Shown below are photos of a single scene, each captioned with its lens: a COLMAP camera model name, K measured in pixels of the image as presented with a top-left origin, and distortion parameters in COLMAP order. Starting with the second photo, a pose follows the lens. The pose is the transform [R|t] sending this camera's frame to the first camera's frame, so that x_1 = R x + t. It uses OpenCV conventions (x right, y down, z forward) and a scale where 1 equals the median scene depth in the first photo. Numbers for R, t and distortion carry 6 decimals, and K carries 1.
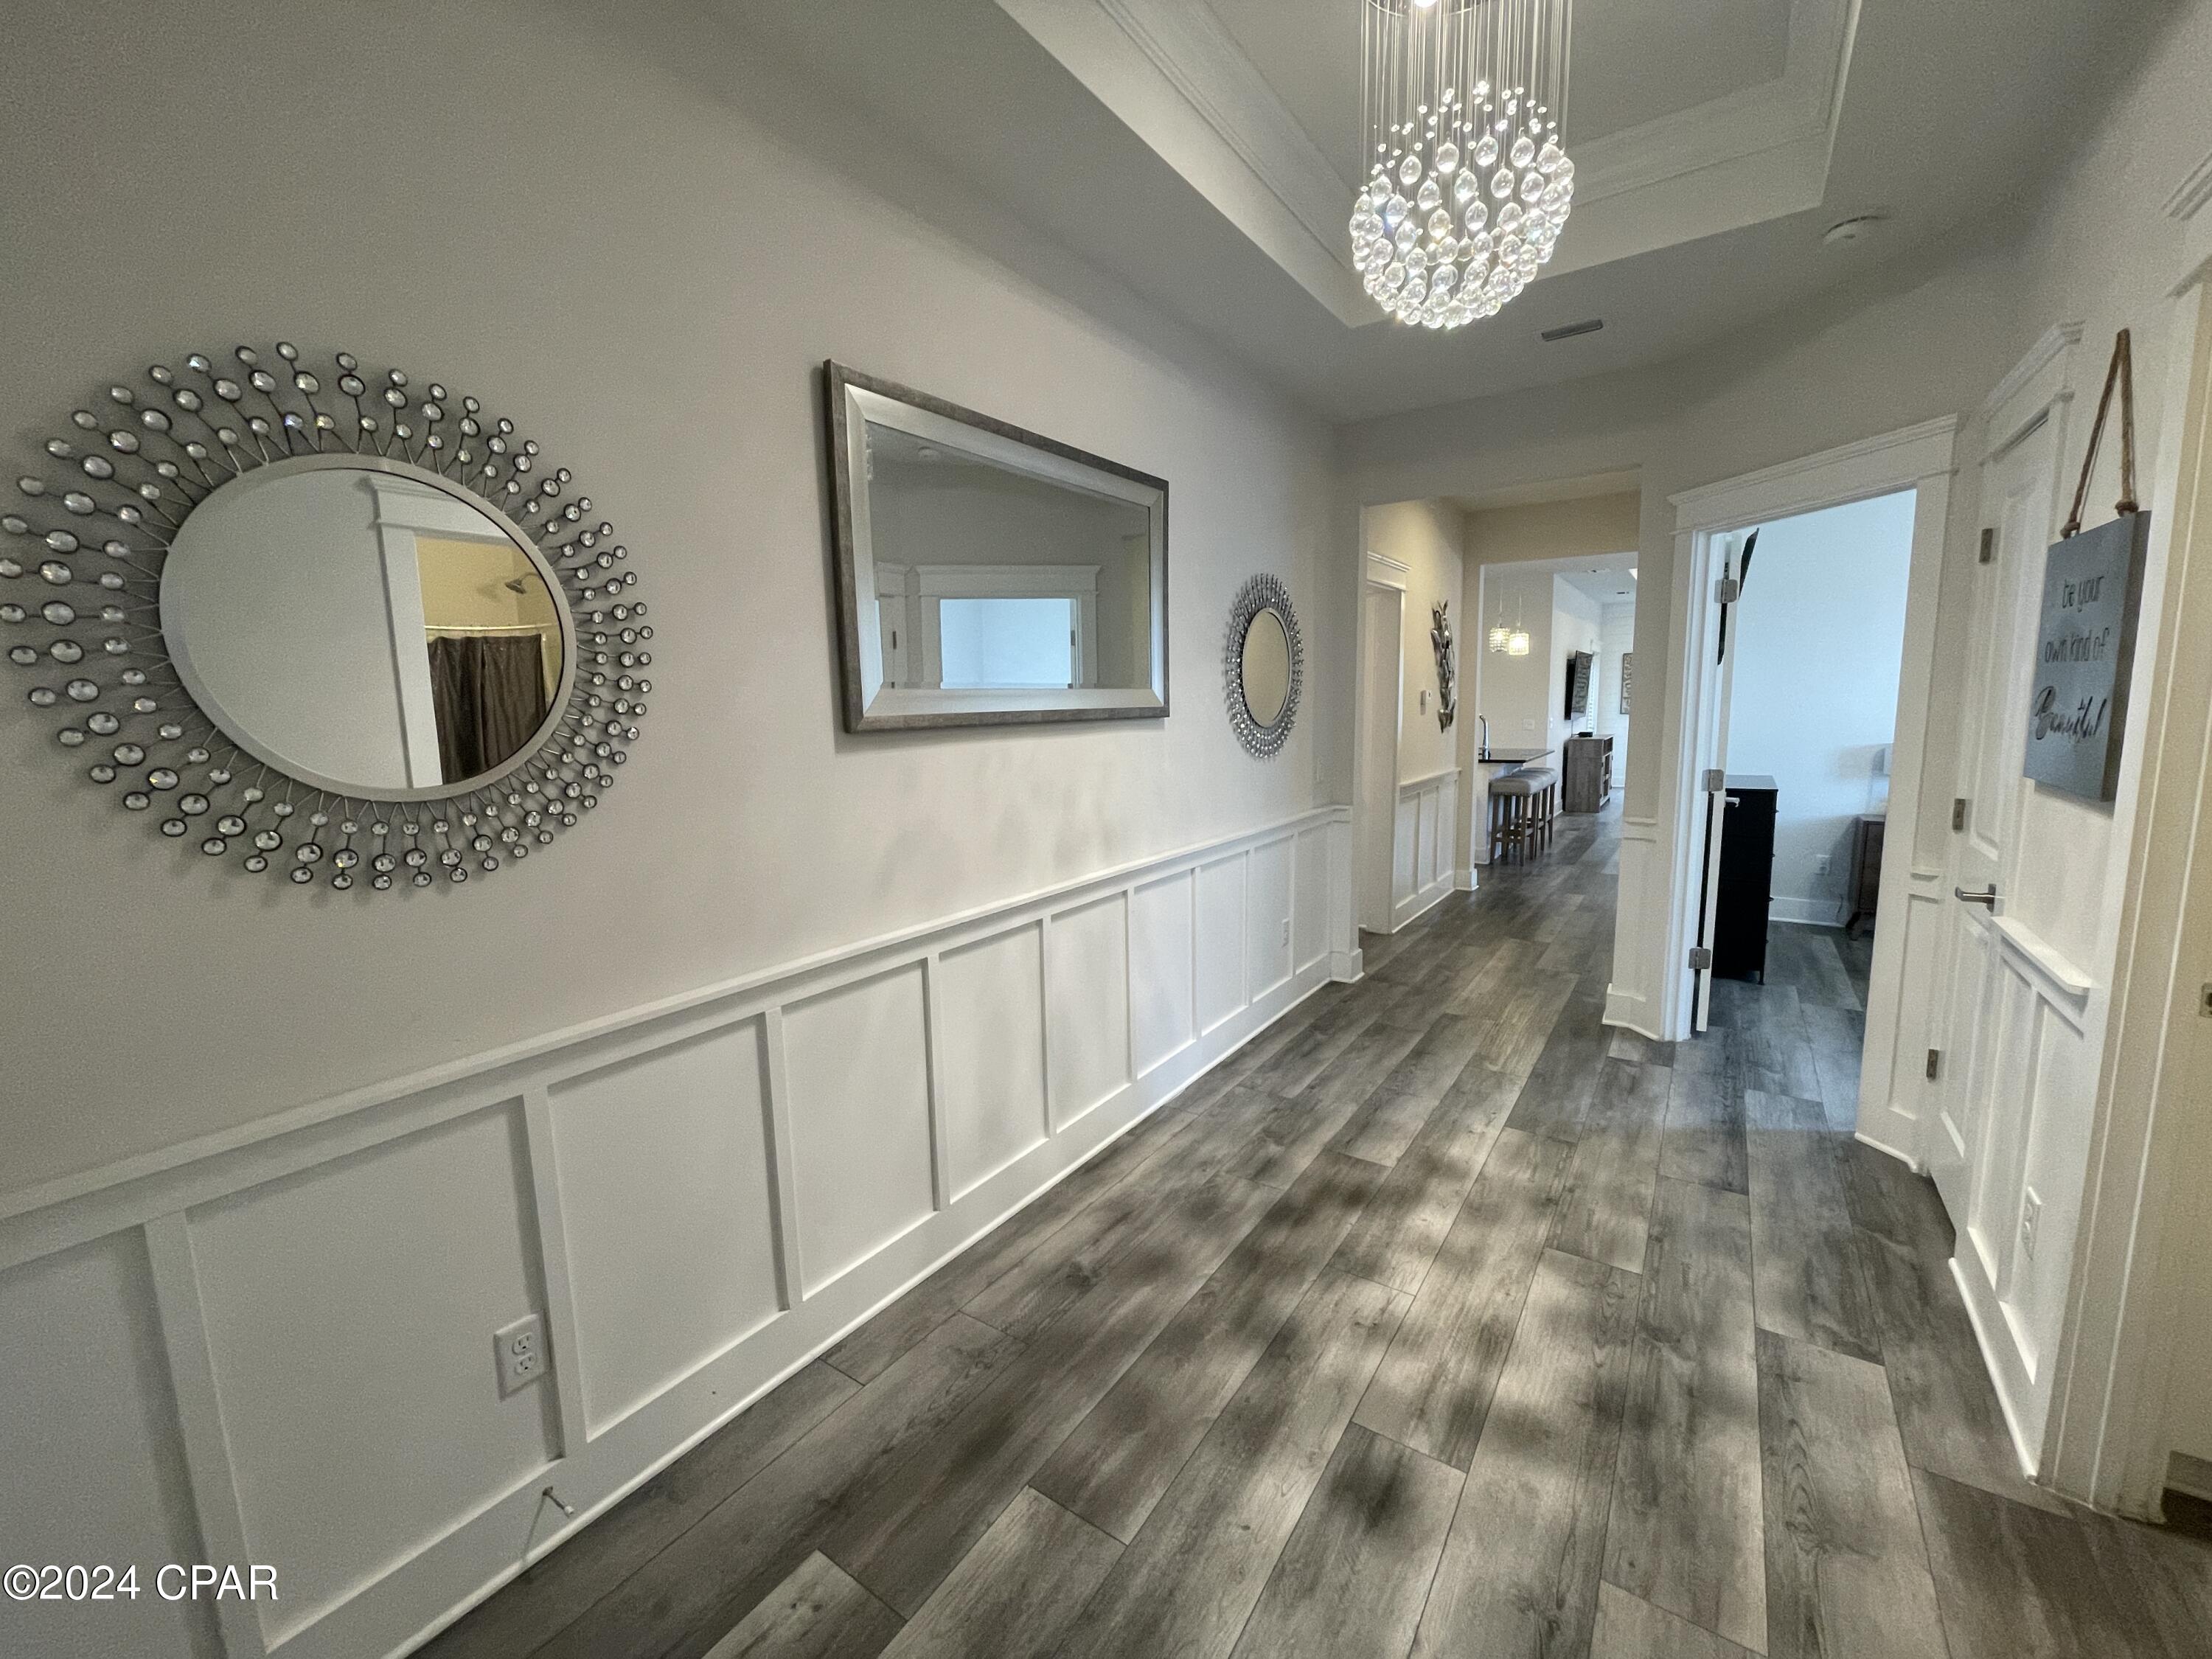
lens RADIAL K [[910.9, 0, 1106.0], [0, 910.9, 829.5], [0, 0, 1]] dist [0.013452, 0.000390]
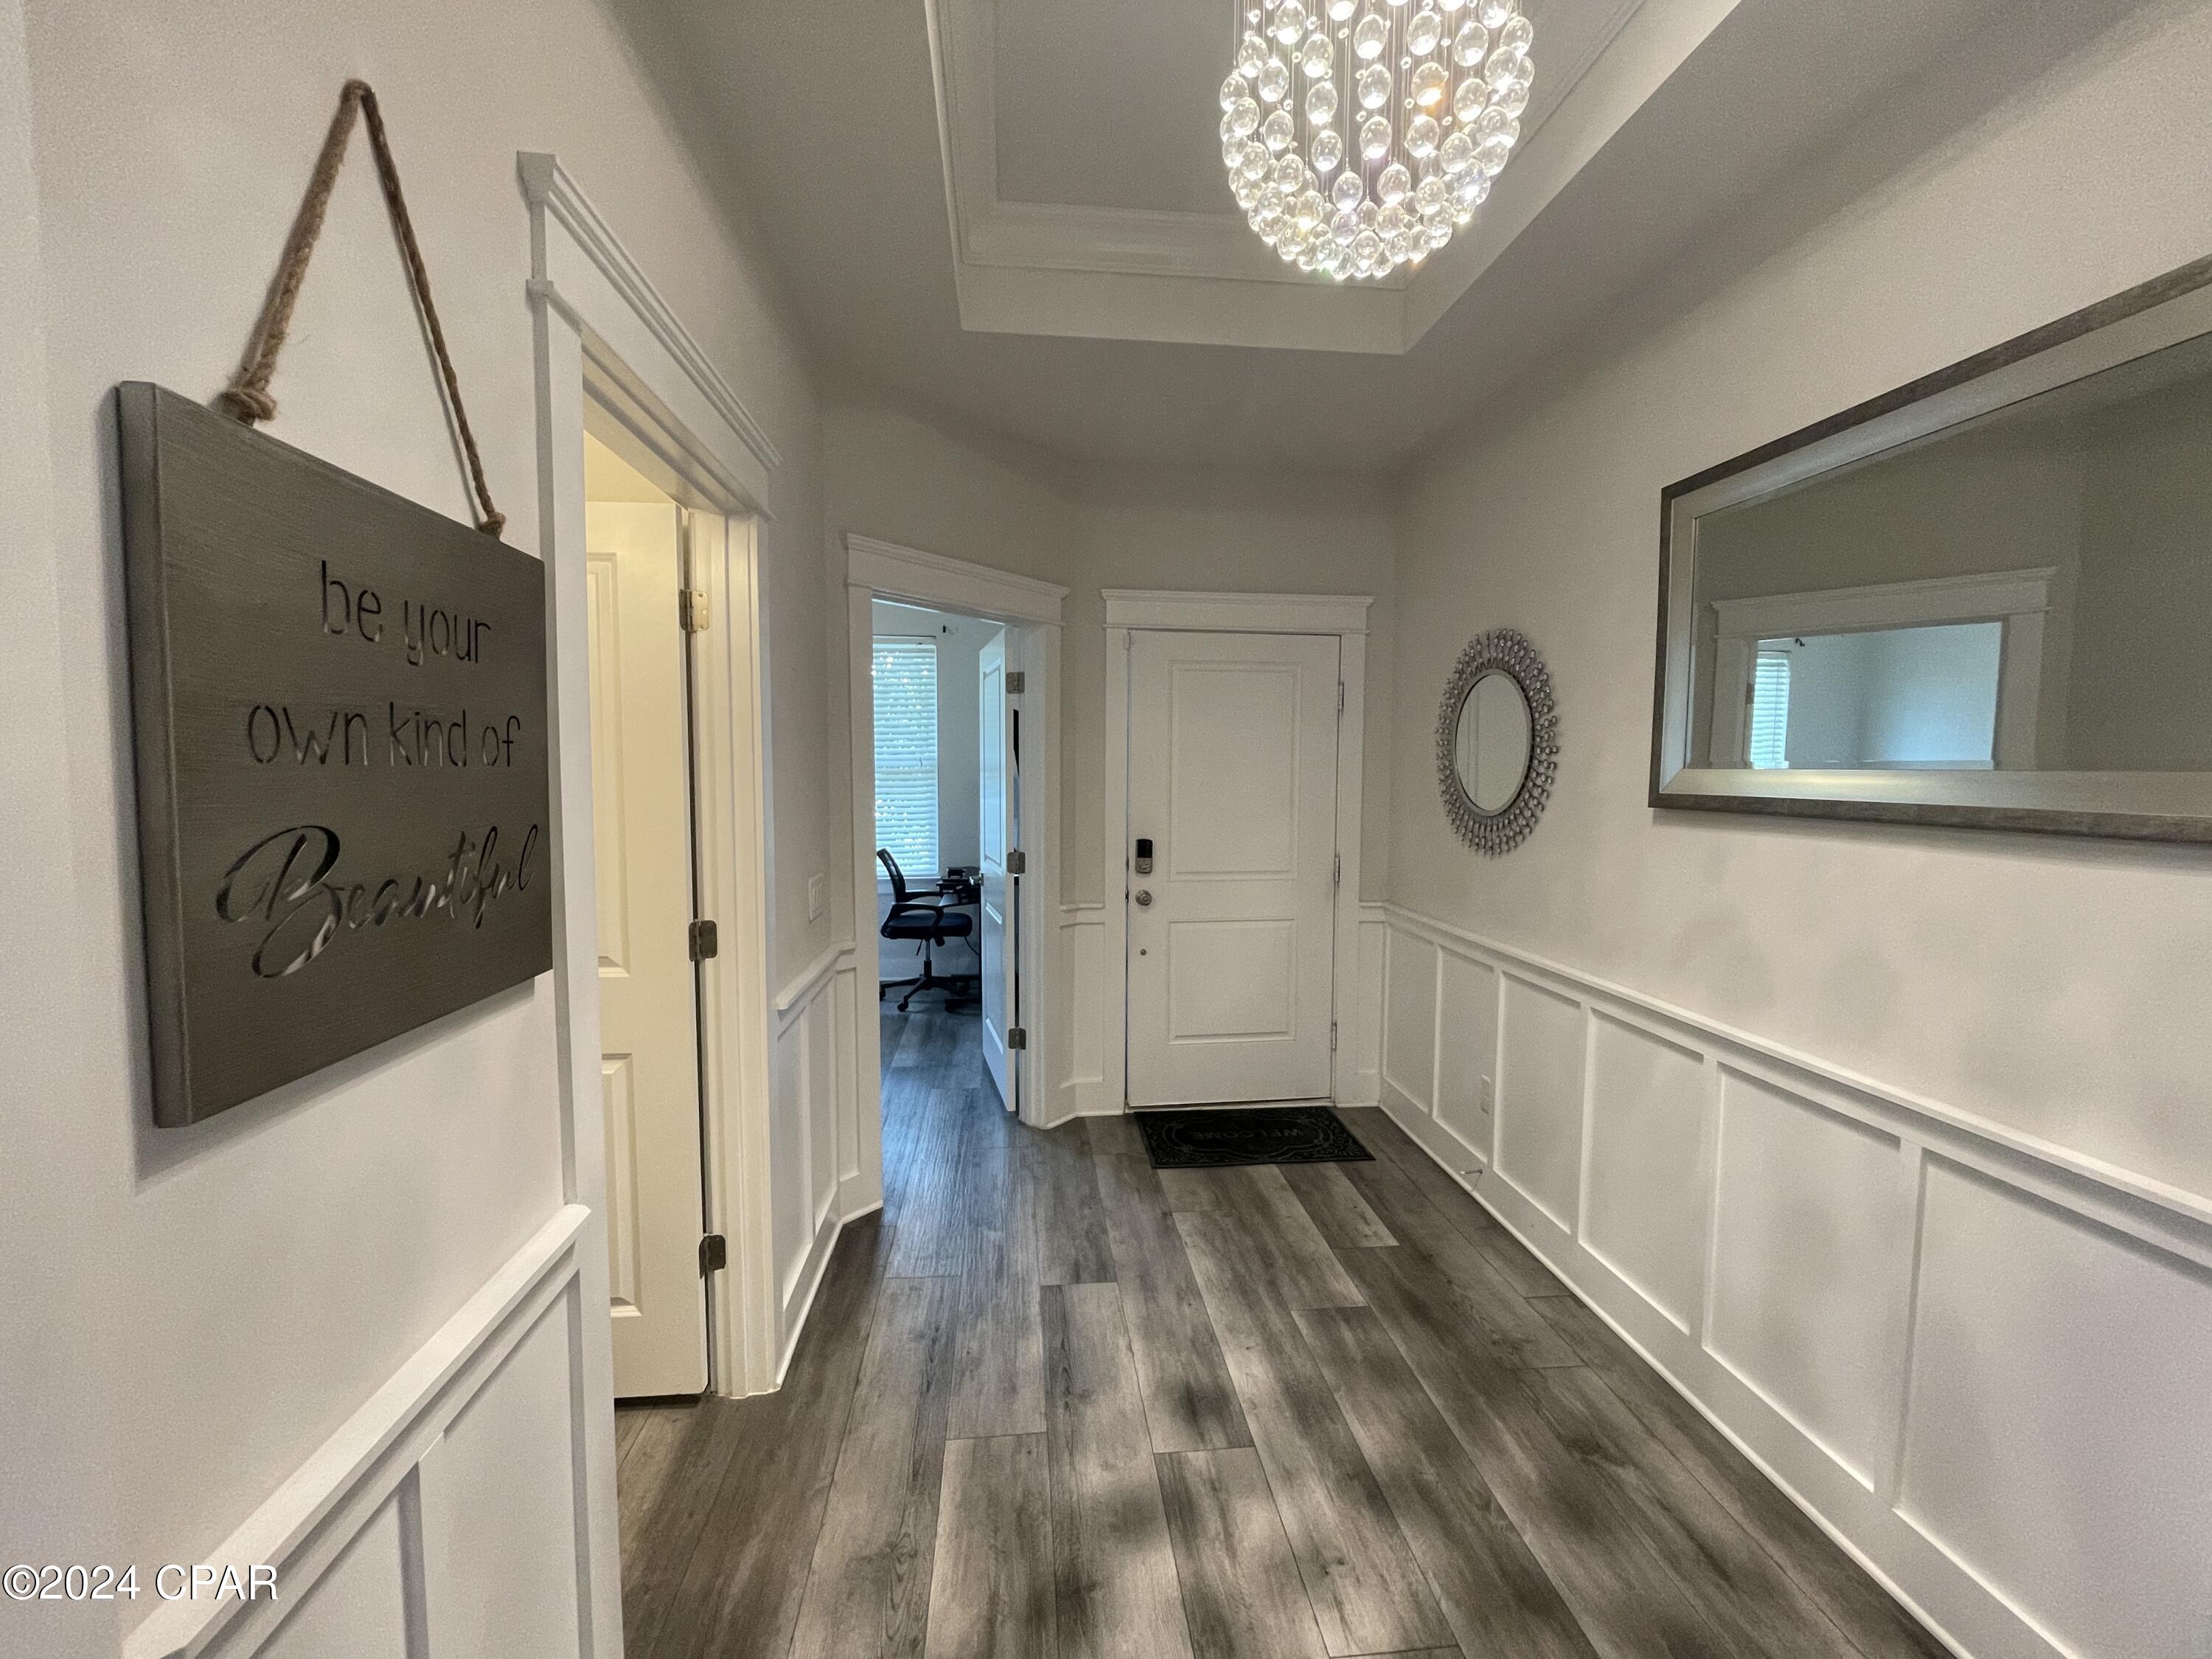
lens RADIAL K [[891.6, 0, 1101.1], [0, 891.6, 830.2], [0, 0, 1]] dist [-0.002875, -0.000231]
pose [[-0.768921, 0.059483, -0.636570, 1.029455], [-0.080046, 0.978872, 0.188157, -0.252315], [0.634313, 0.195633, -0.747914, 1.522796]]
